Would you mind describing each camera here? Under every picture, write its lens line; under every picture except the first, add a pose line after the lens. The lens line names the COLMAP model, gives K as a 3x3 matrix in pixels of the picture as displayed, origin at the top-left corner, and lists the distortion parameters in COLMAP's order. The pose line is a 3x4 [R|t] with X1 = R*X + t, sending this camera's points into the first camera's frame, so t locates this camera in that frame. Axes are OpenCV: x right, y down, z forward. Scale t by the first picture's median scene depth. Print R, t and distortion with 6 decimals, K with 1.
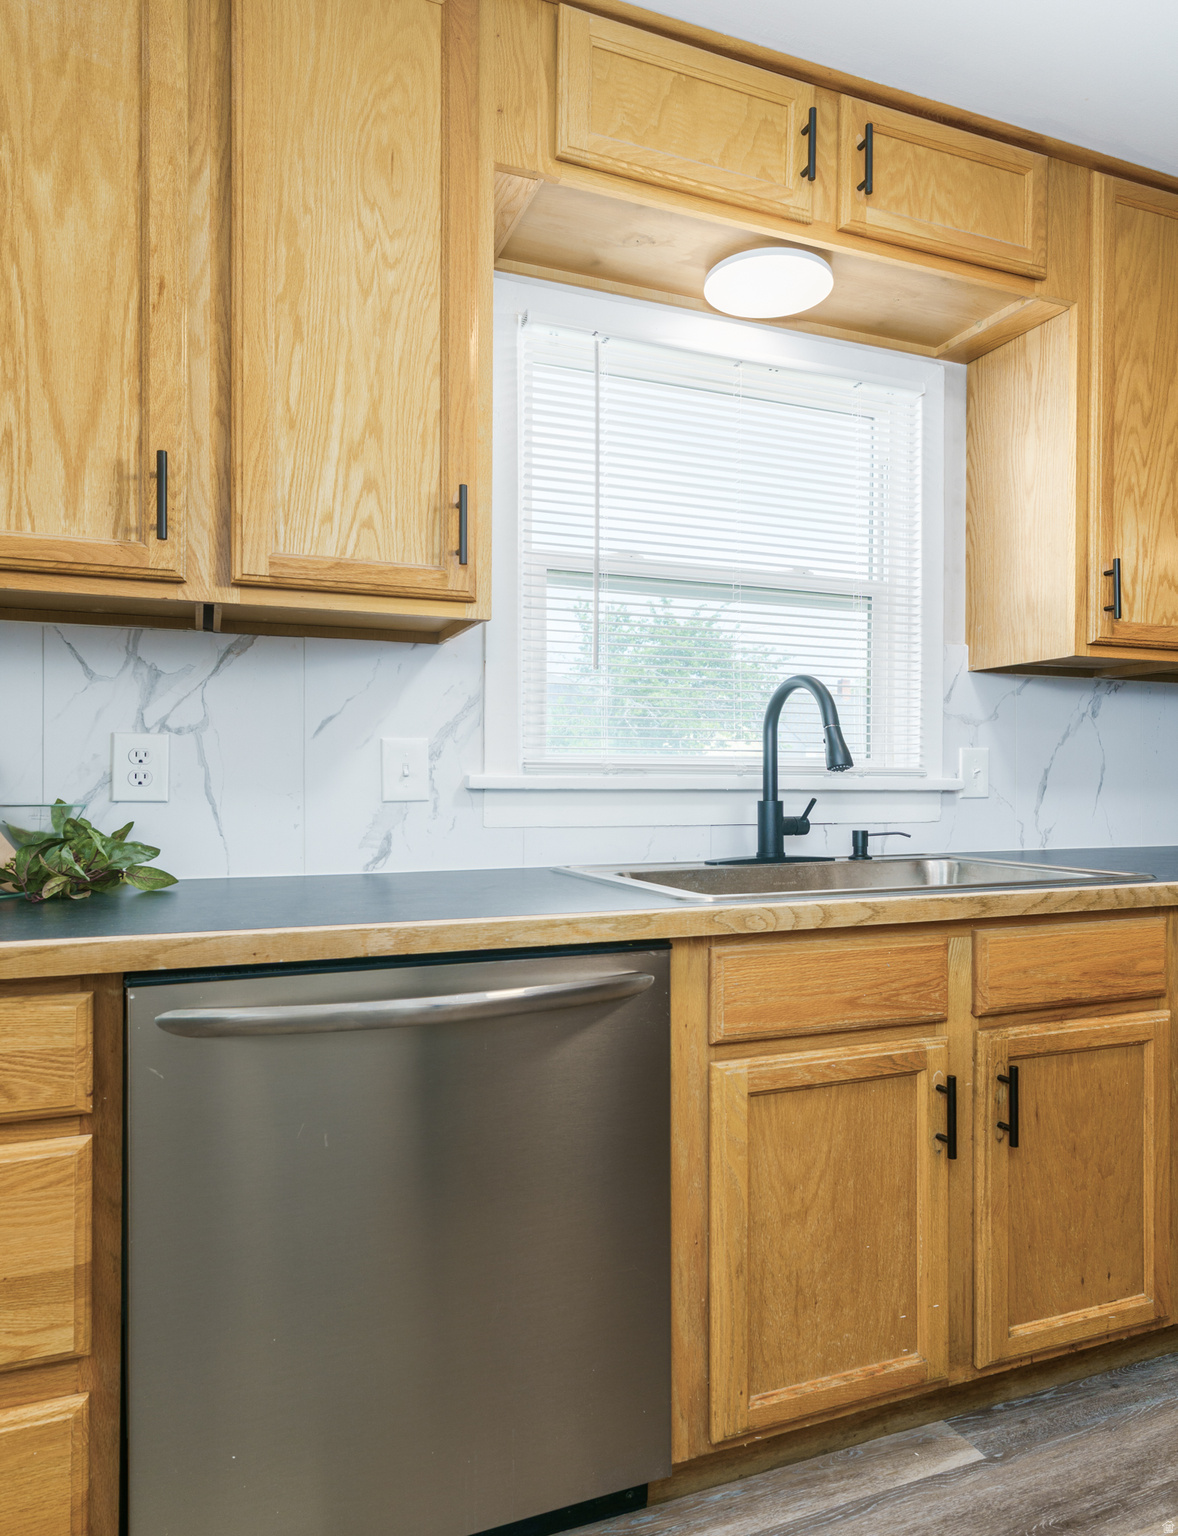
lens RADIAL K [[823.1, 0, 659.5], [0, 823.1, 813.1], [0, 0, 1]] dist [0.002890, 0.000970]
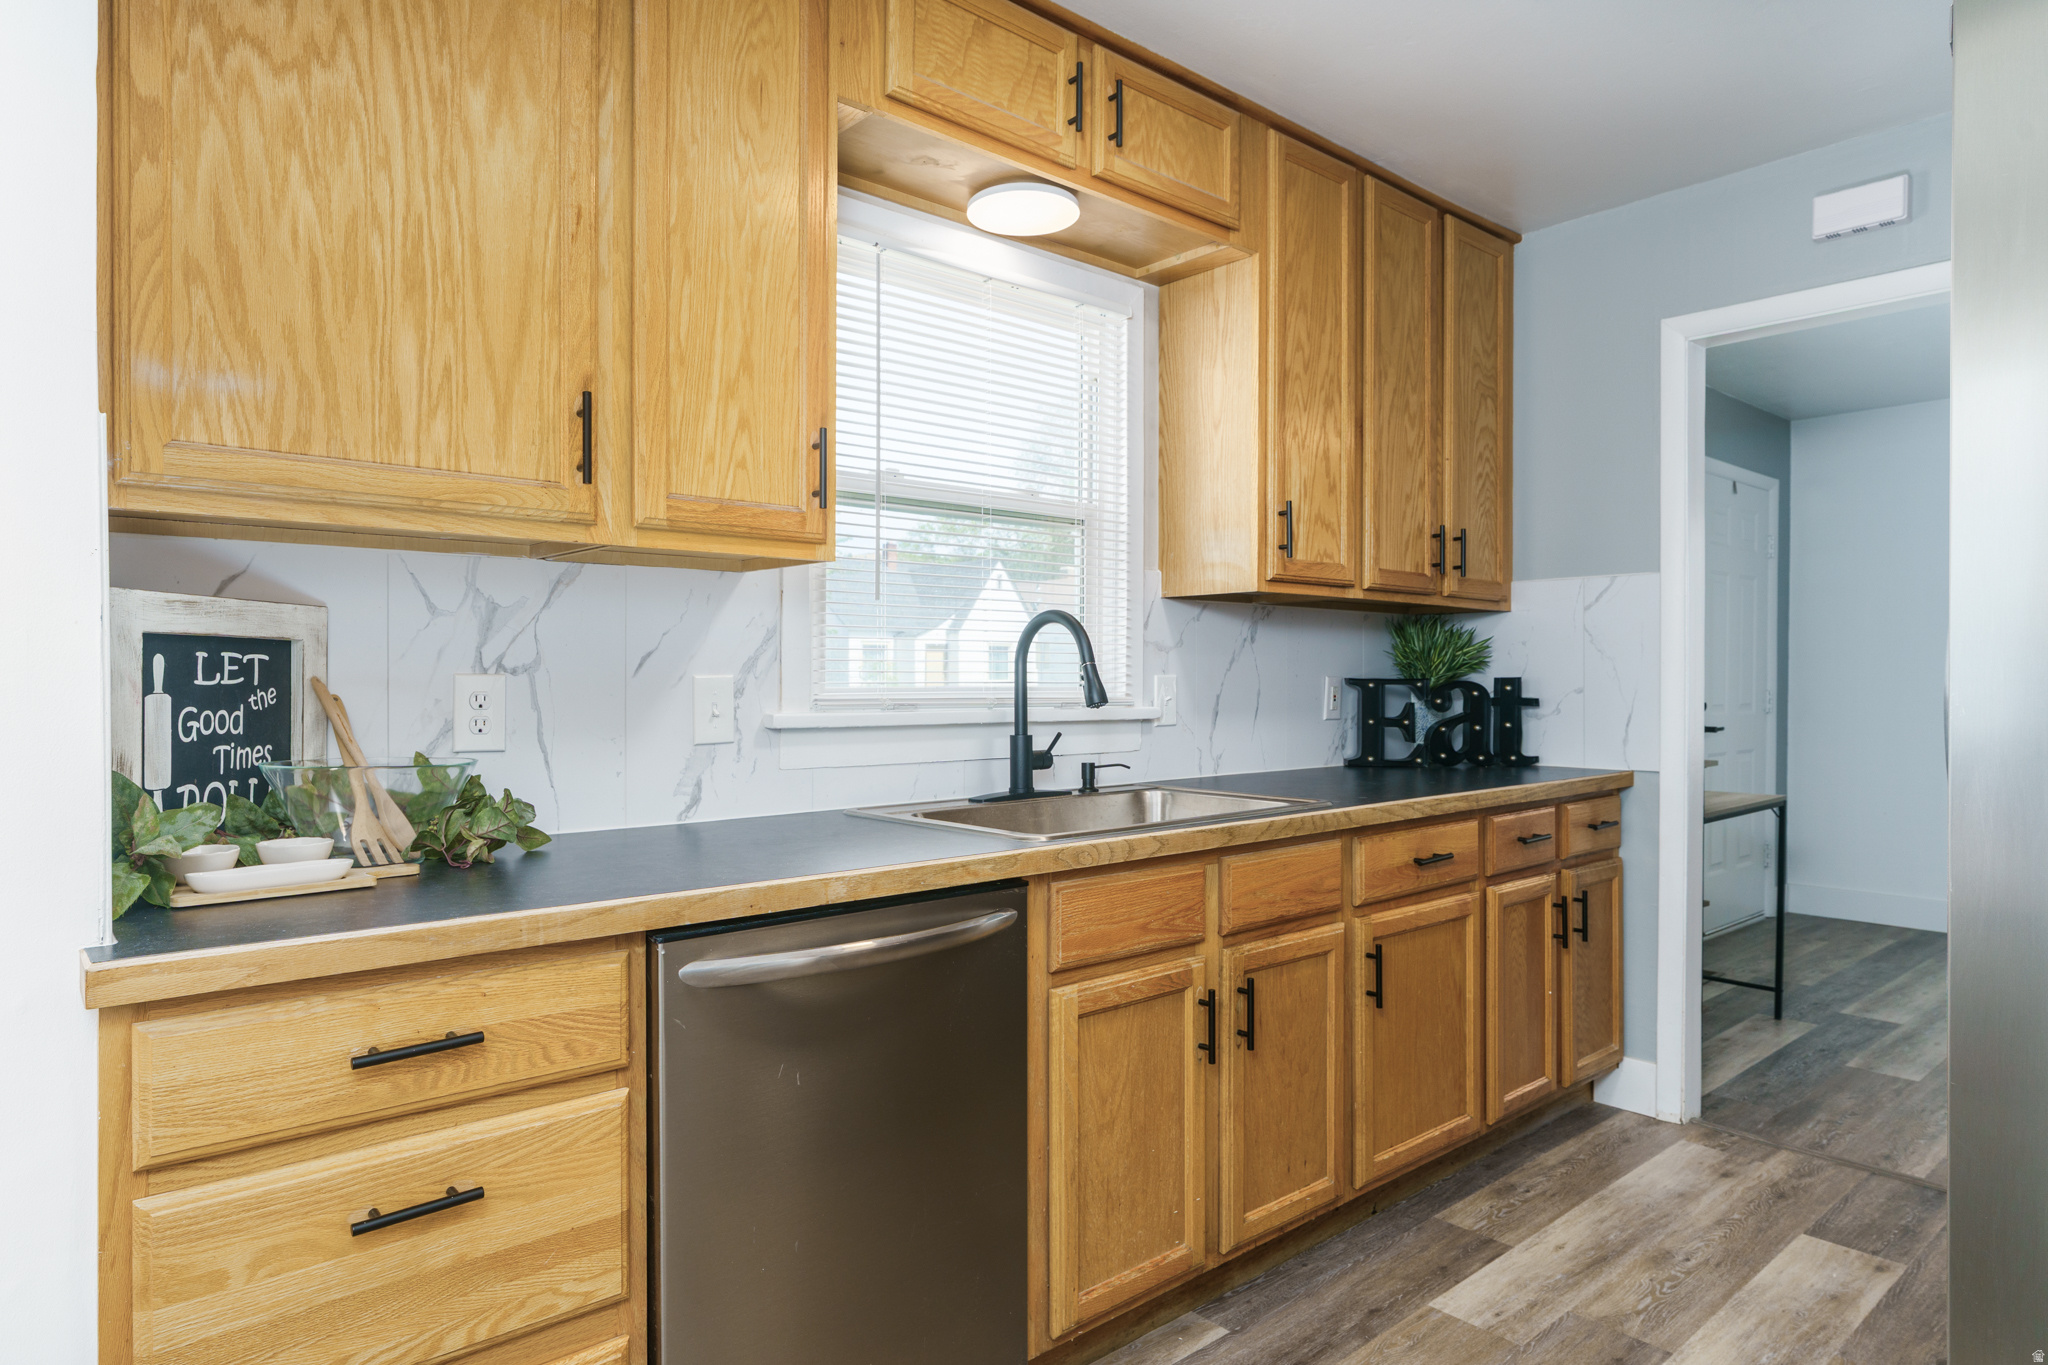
lens RADIAL K [[1267.6, 0, 1015.0], [0, 1267.6, 678.5], [0, 0, 1]] dist [-0.007843, -0.000849]
pose [[0.904203, 0.017163, 0.426758, -0.619879], [-0.011485, 0.999808, -0.015873, -0.069709], [-0.426949, 0.009451, 0.904226, -0.433334]]
